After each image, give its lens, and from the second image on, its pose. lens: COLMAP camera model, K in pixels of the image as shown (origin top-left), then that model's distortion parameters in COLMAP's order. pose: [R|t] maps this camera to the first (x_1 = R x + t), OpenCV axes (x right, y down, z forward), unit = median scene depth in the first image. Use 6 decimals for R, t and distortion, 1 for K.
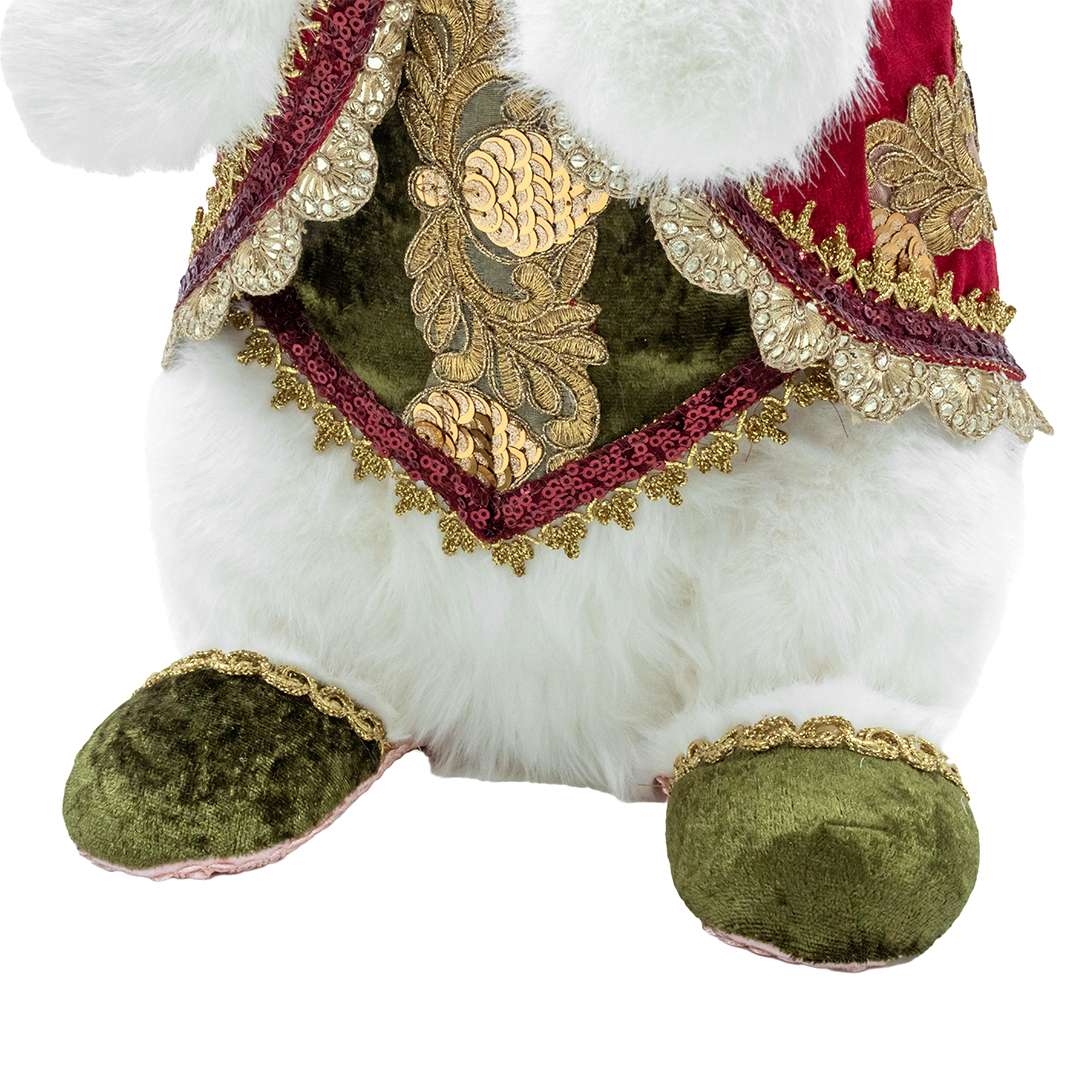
lens RADIAL K [[1646.5, 0, 540.0], [0, 1646.5, 540.0], [0, 0, 1]] dist [0.018999, 0.020292]
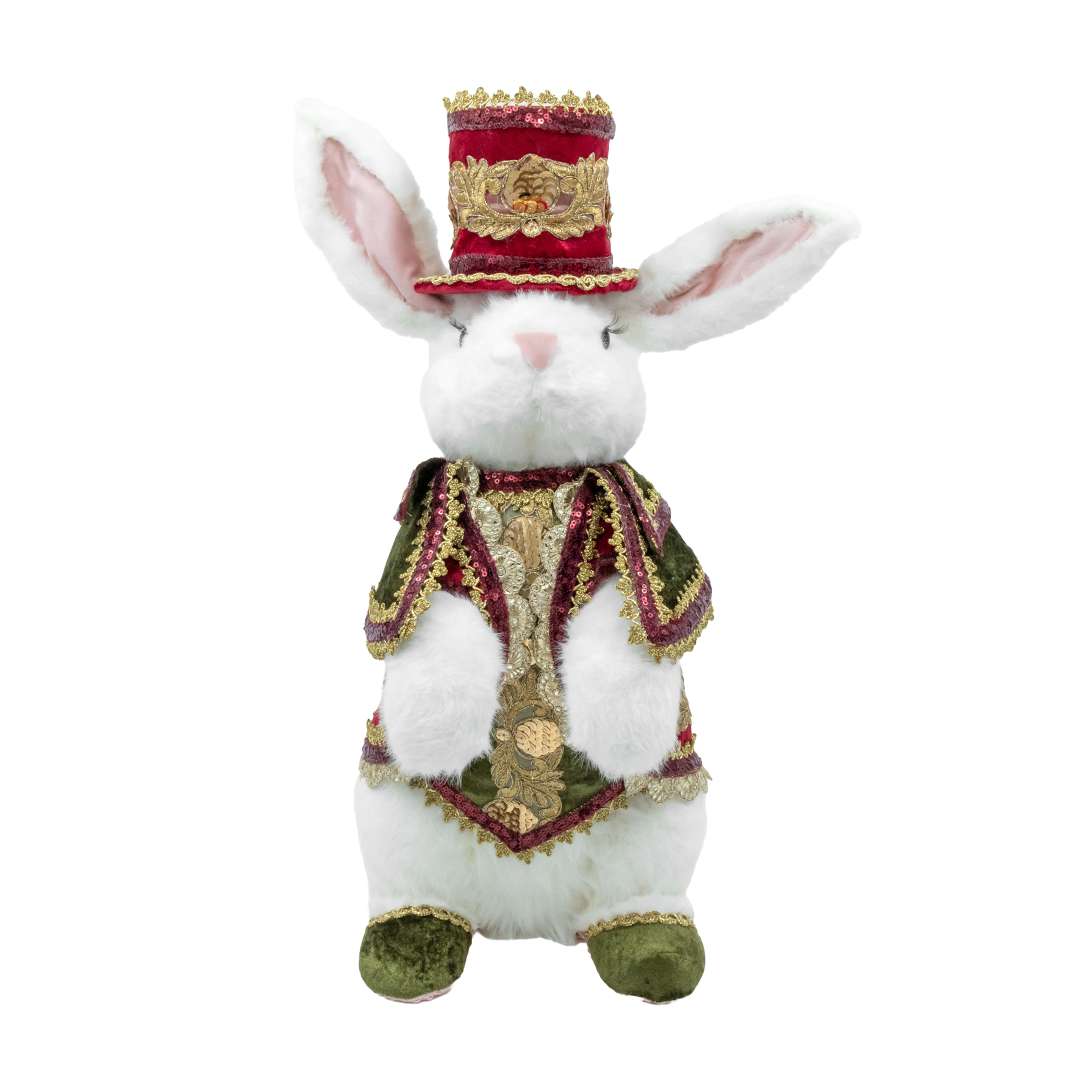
lens RADIAL K [[1546.0, 0, 540.0], [0, 1546.0, 540.0], [0, 0, 1]] dist [0.036881, 0.031861]
pose [[0.962130, -0.060173, 0.265867, -0.639841], [0.056807, 0.998178, 0.020336, -0.560380], [-0.266606, -0.004463, 0.963795, -1.419451]]
